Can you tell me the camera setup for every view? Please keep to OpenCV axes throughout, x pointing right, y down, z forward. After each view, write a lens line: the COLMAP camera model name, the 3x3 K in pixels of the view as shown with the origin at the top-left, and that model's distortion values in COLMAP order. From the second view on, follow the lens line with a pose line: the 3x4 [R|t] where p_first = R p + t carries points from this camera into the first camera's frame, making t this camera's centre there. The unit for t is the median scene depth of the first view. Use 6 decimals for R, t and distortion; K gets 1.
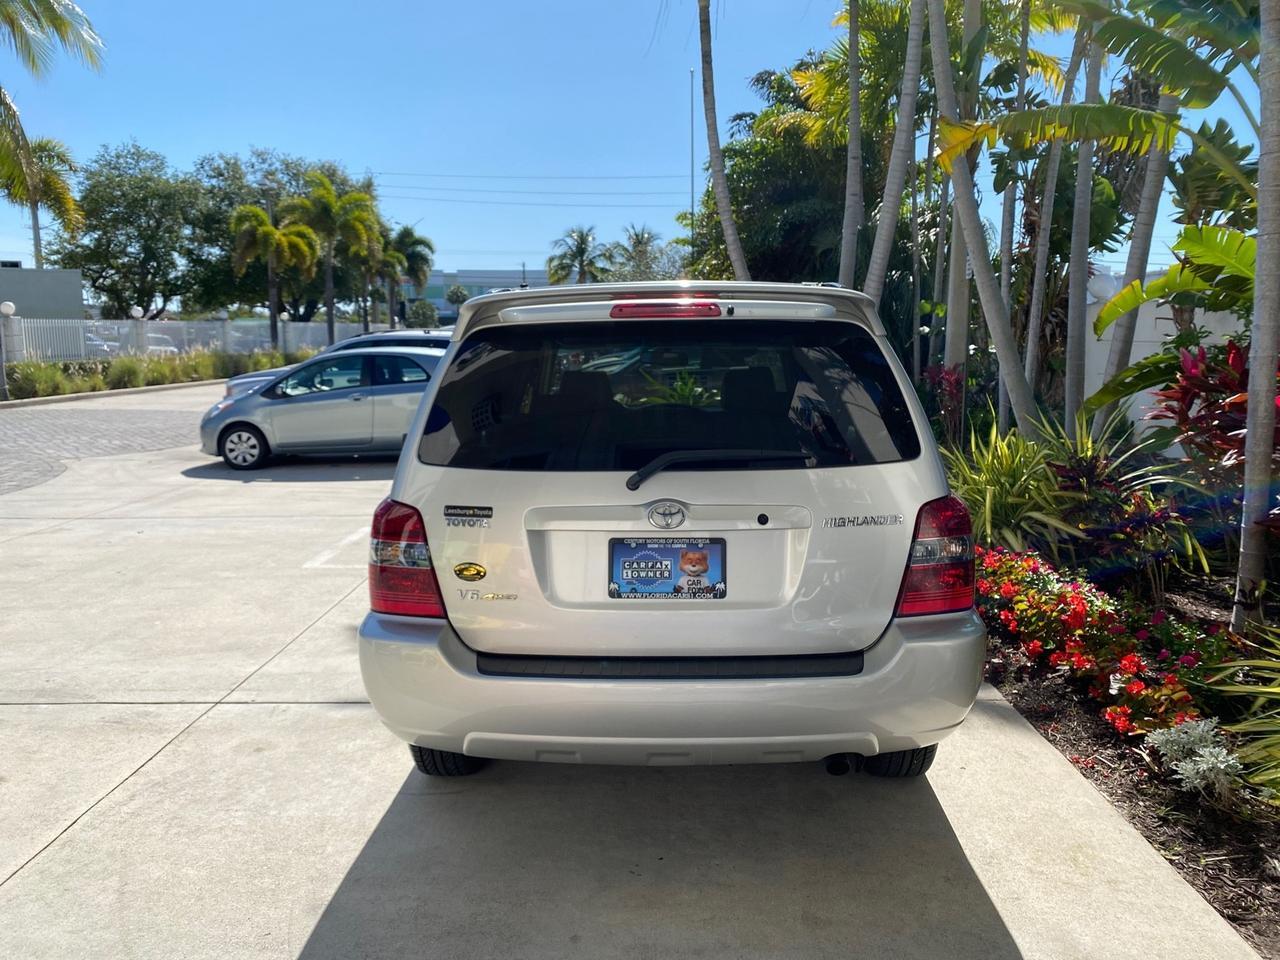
lens RADIAL K [[986.6, 0, 645.4], [0, 986.6, 488.3], [0, 0, 1]] dist [0.021165, -0.020799]
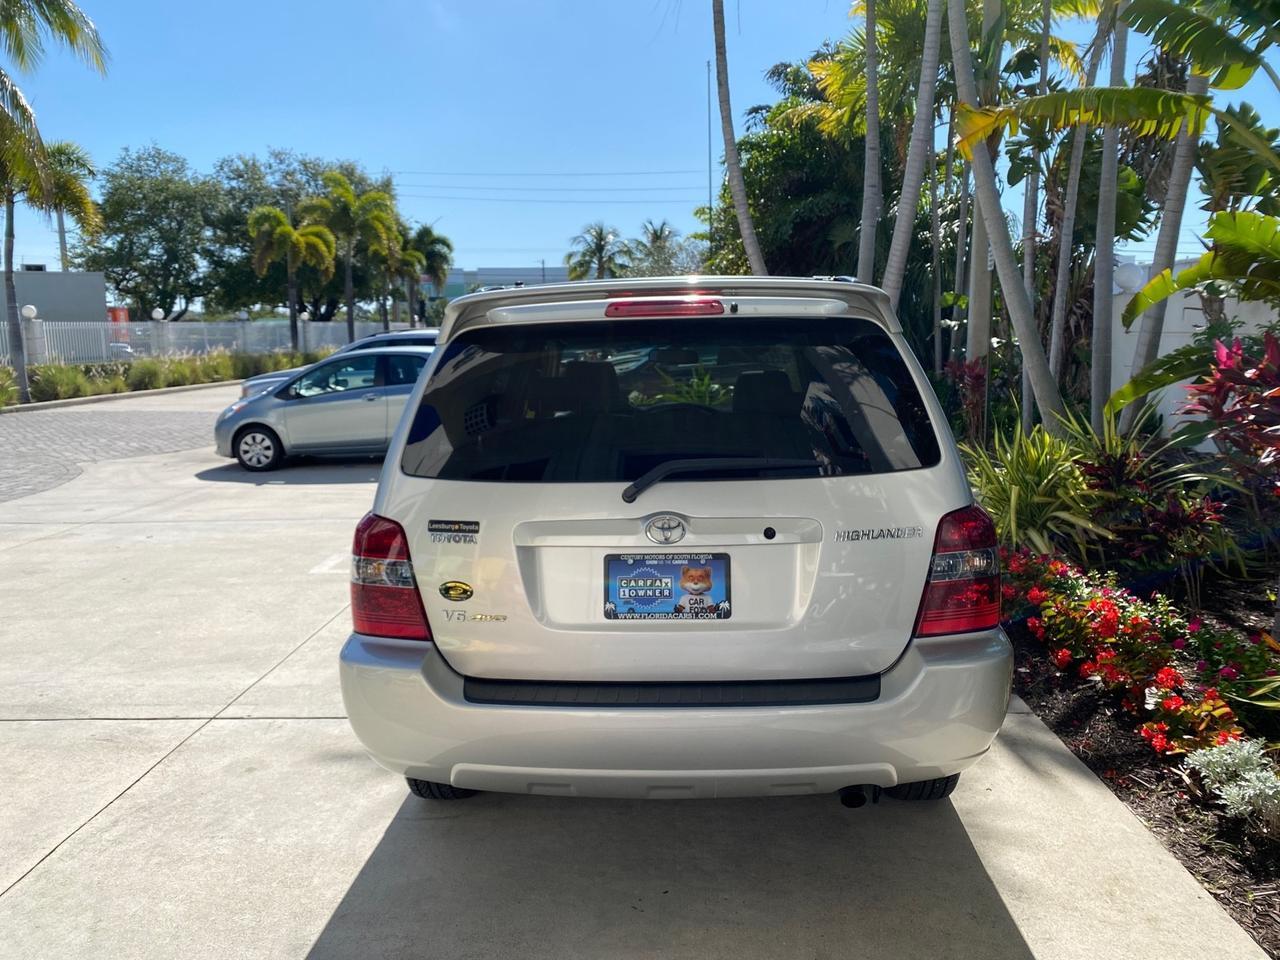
lens RADIAL K [[986.6, 0, 645.9], [0, 986.6, 482.0], [0, 0, 1]] dist [0.021165, -0.020799]
pose [[0.999747, -0.008102, -0.021005, 0.007901], [0.008064, 0.999966, -0.001907, -0.005400], [0.021020, 0.001737, 0.999778, 0.024247]]
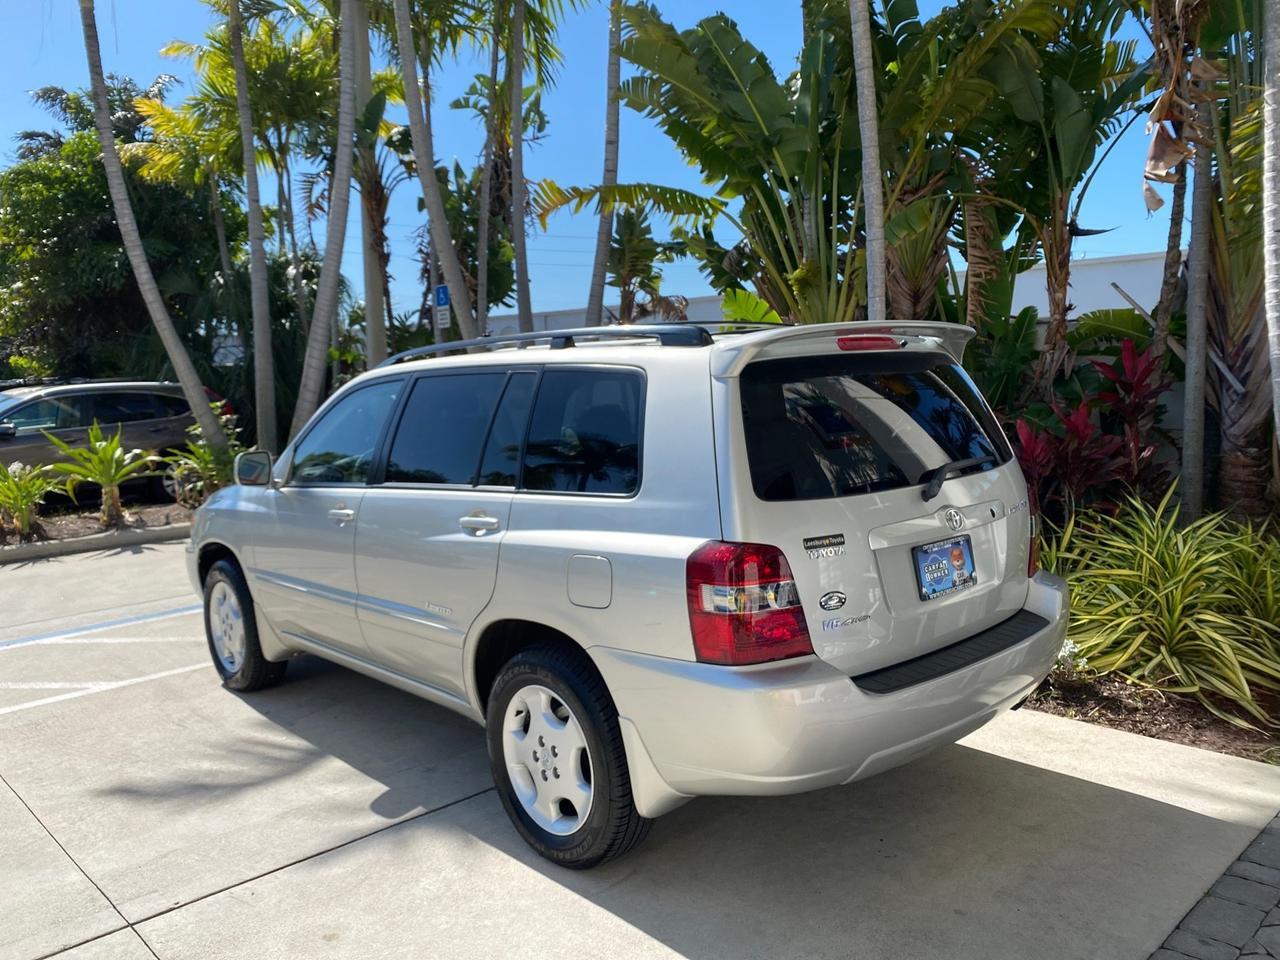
lens RADIAL K [[986.6, 0, 636.7], [0, 986.6, 484.6], [0, 0, 1]] dist [0.021165, -0.020799]
pose [[0.723861, -0.093347, 0.683602, -0.354090], [0.130808, 0.991403, -0.003134, -0.019770], [-0.677432, 0.091689, 0.729849, 0.139187]]
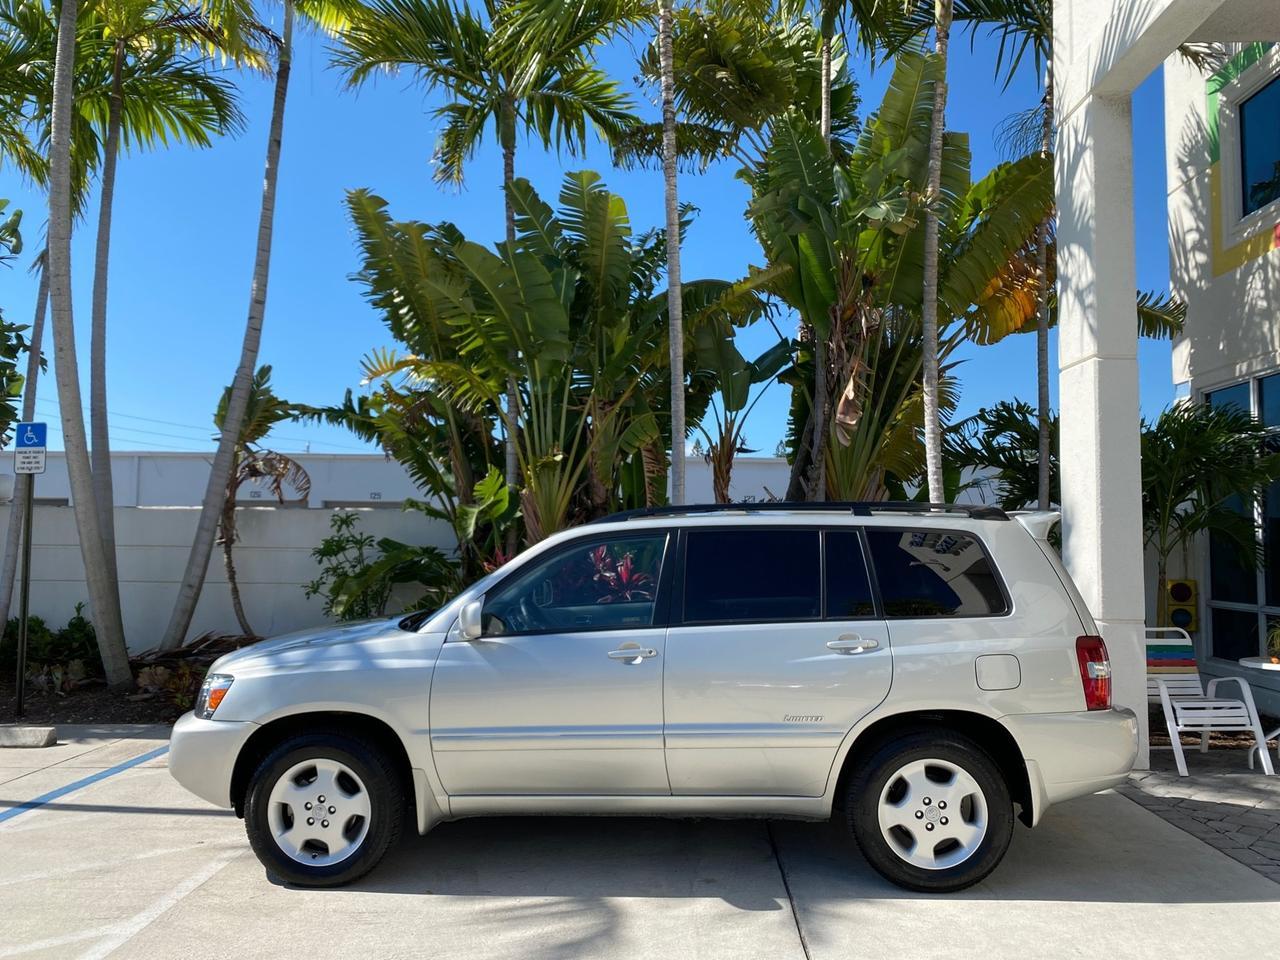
lens RADIAL K [[986.6, 0, 640.9], [0, 986.6, 475.6], [0, 0, 1]] dist [0.021165, -0.020799]
pose [[0.025457, 0.072915, 0.997013, -0.702125], [0.148658, 0.985971, -0.075904, -0.086491], [-0.988561, 0.150147, 0.014260, 0.616228]]
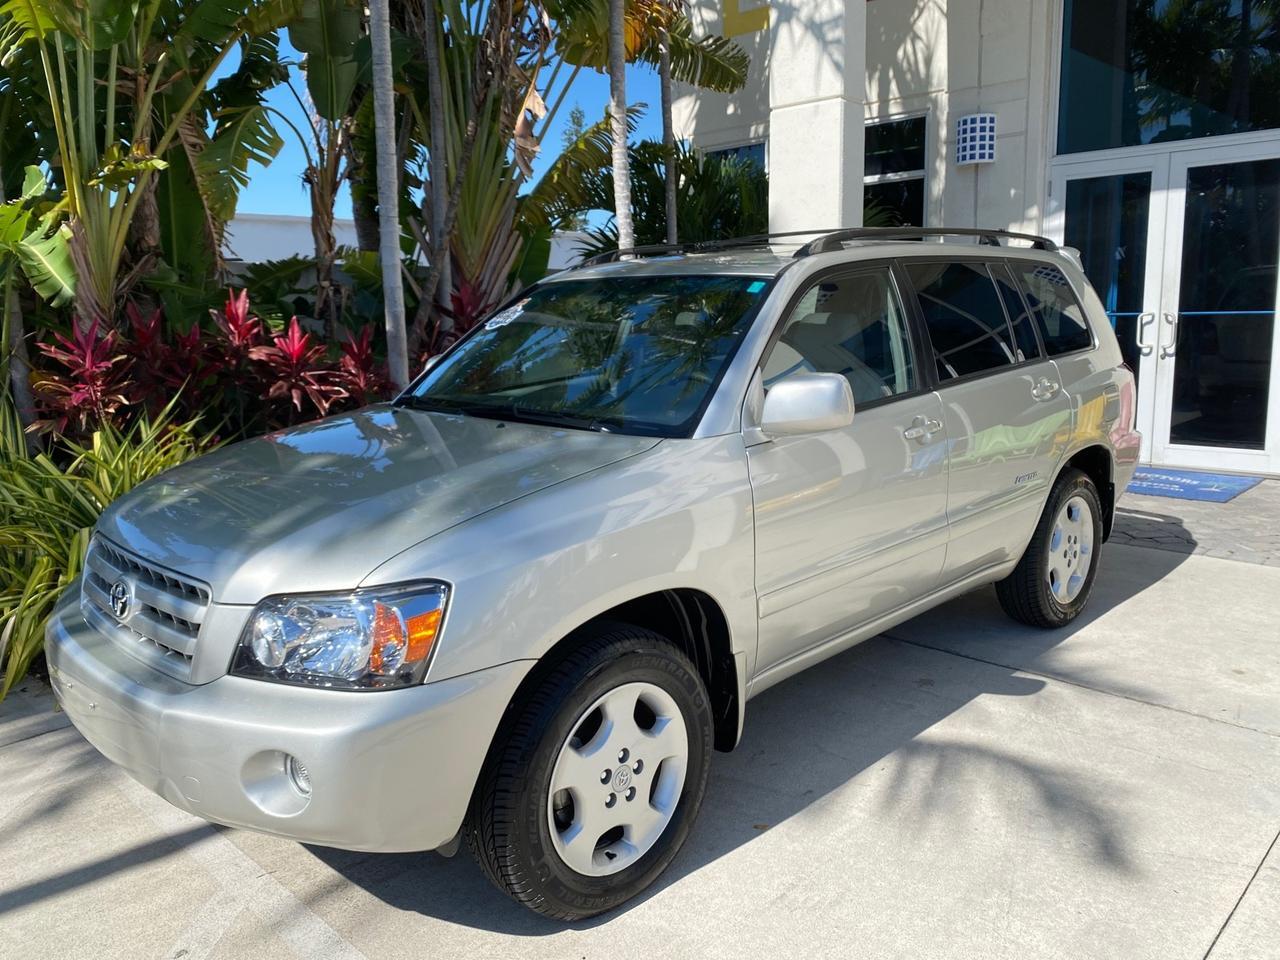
lens RADIAL K [[986.6, 0, 641.3], [0, 986.6, 471.2], [0, 0, 1]] dist [0.021165, -0.020799]
pose [[-0.720979, -0.091318, 0.686913, -0.316414], [0.137049, 0.952908, 0.270525, -0.144386], [-0.679269, 0.289183, -0.674512, 1.032773]]
